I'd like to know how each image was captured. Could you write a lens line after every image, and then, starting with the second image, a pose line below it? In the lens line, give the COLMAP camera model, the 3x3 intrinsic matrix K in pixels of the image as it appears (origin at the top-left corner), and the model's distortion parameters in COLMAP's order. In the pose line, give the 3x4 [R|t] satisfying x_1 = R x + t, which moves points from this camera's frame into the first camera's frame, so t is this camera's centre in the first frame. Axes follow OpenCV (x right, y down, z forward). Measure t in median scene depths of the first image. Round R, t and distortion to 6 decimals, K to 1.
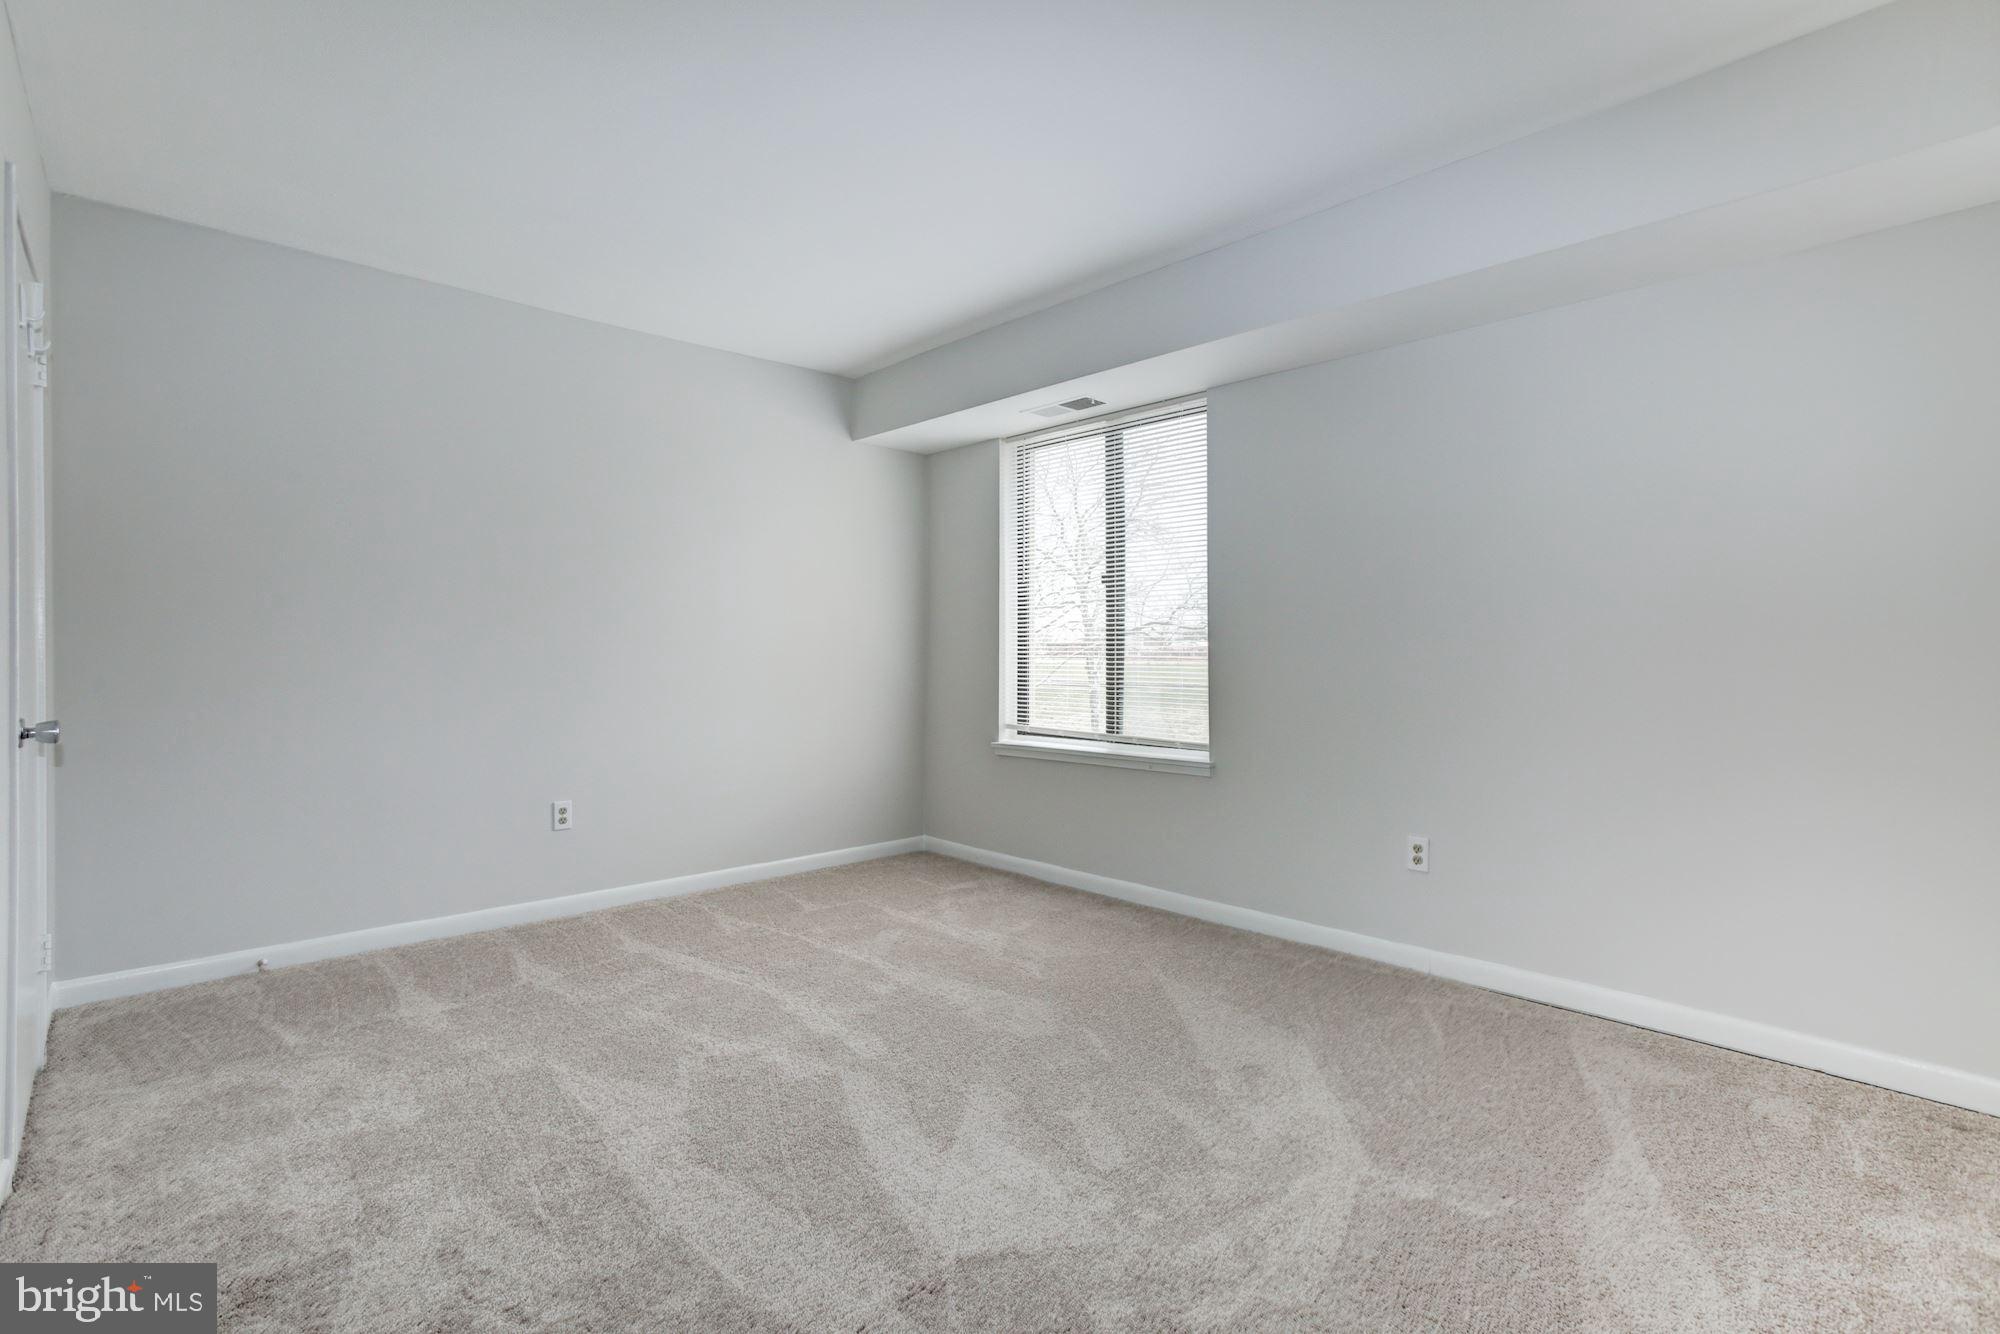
lens RADIAL K [[935.5, 0, 985.8], [0, 935.5, 666.6], [0, 0, 1]] dist [-0.010103, 0.003121]
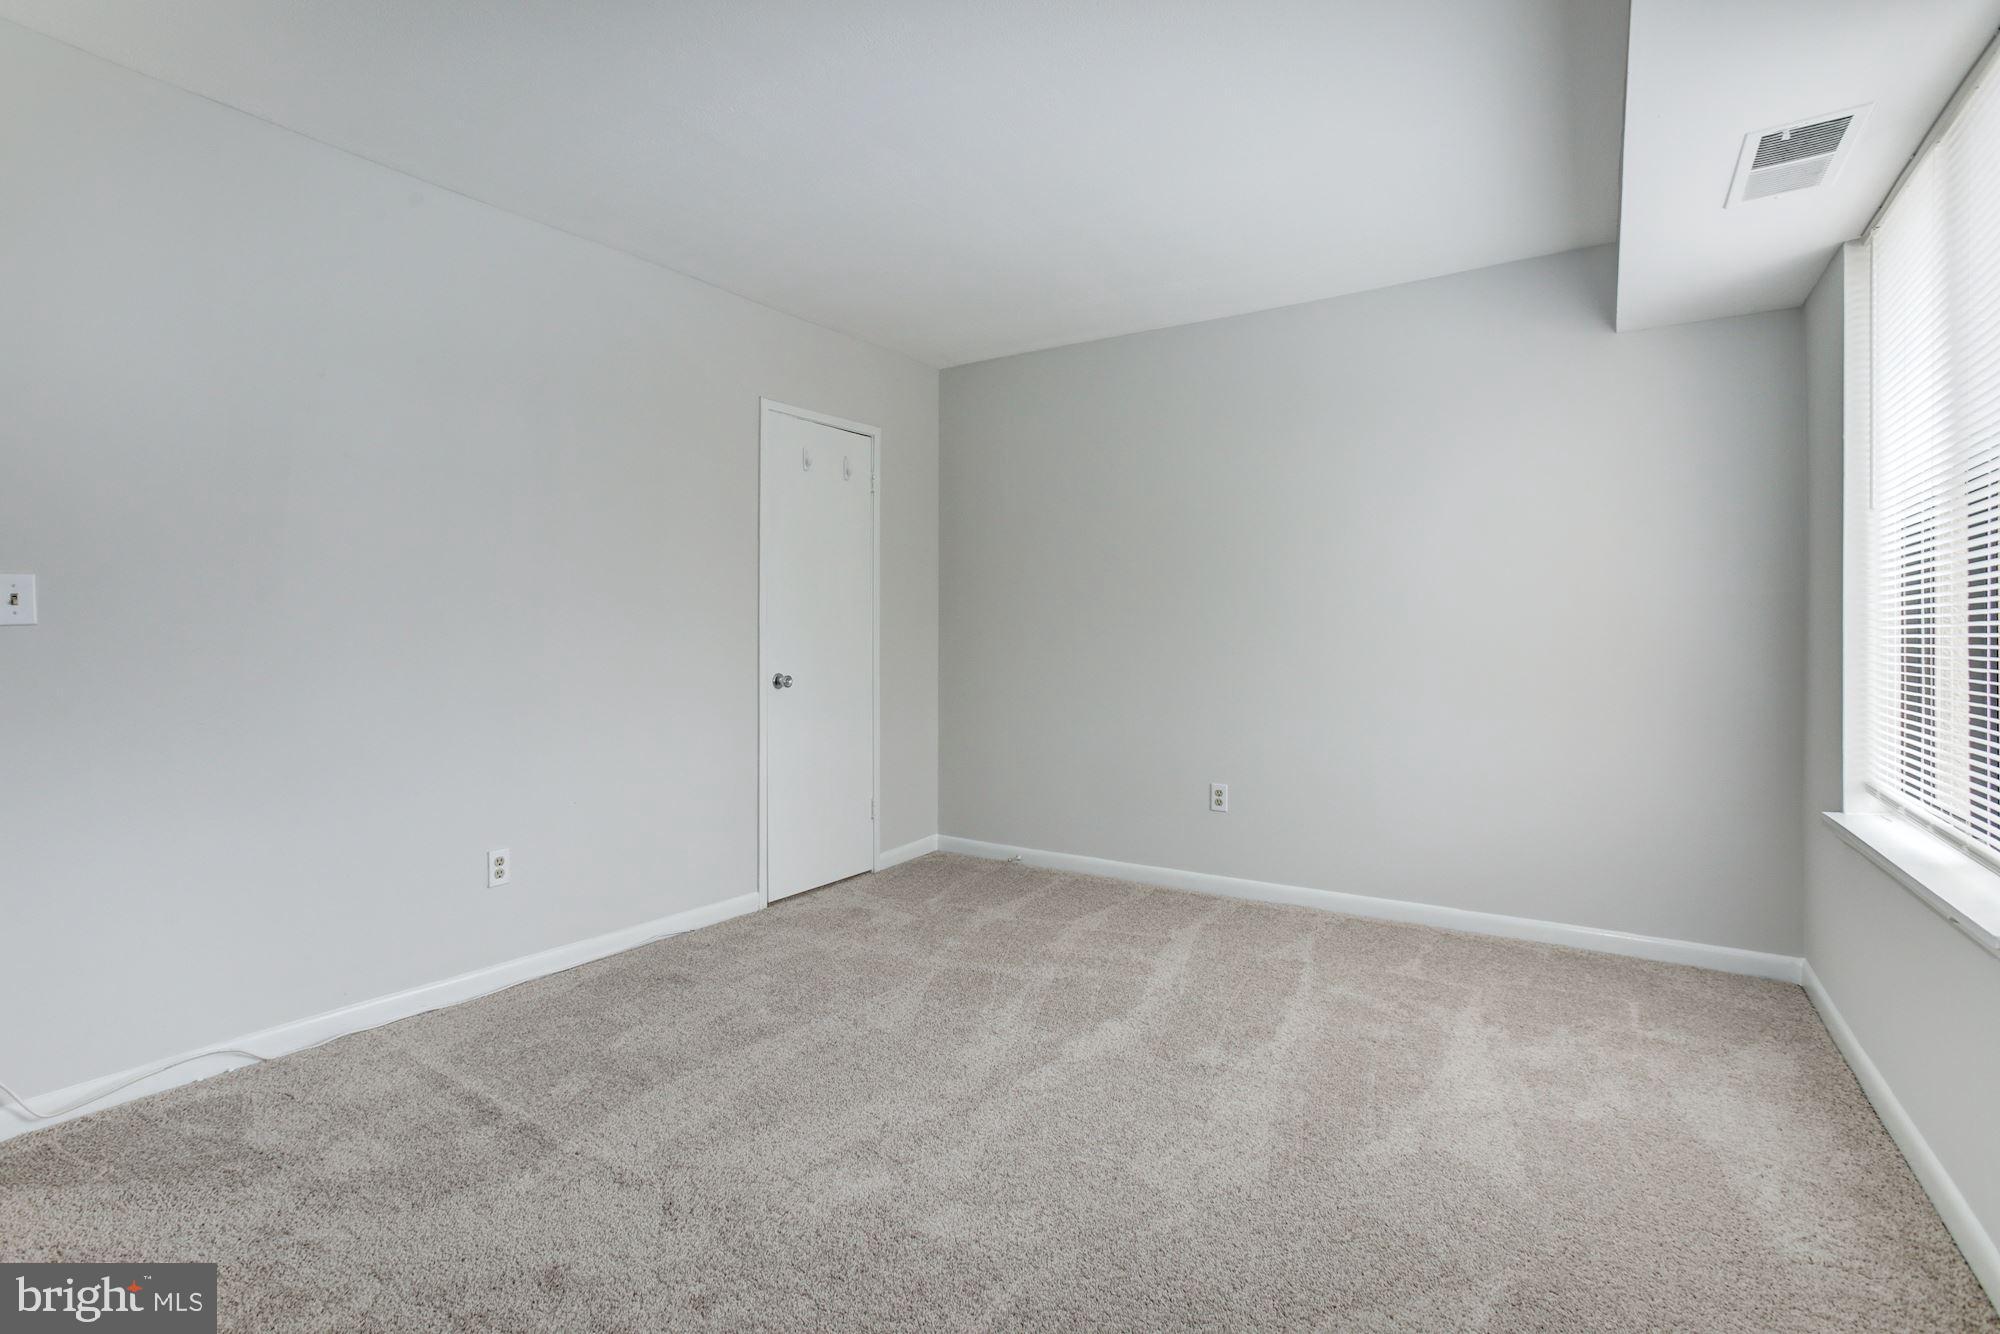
lens RADIAL K [[935.5, 0, 988.7], [0, 935.5, 645.9], [0, 0, 1]] dist [-0.010103, 0.003121]
pose [[0.254356, 0.008328, -0.967075, 0.568059], [-0.017271, 0.999843, 0.004068, -0.012161], [0.966956, 0.015667, 0.254460, 0.553586]]
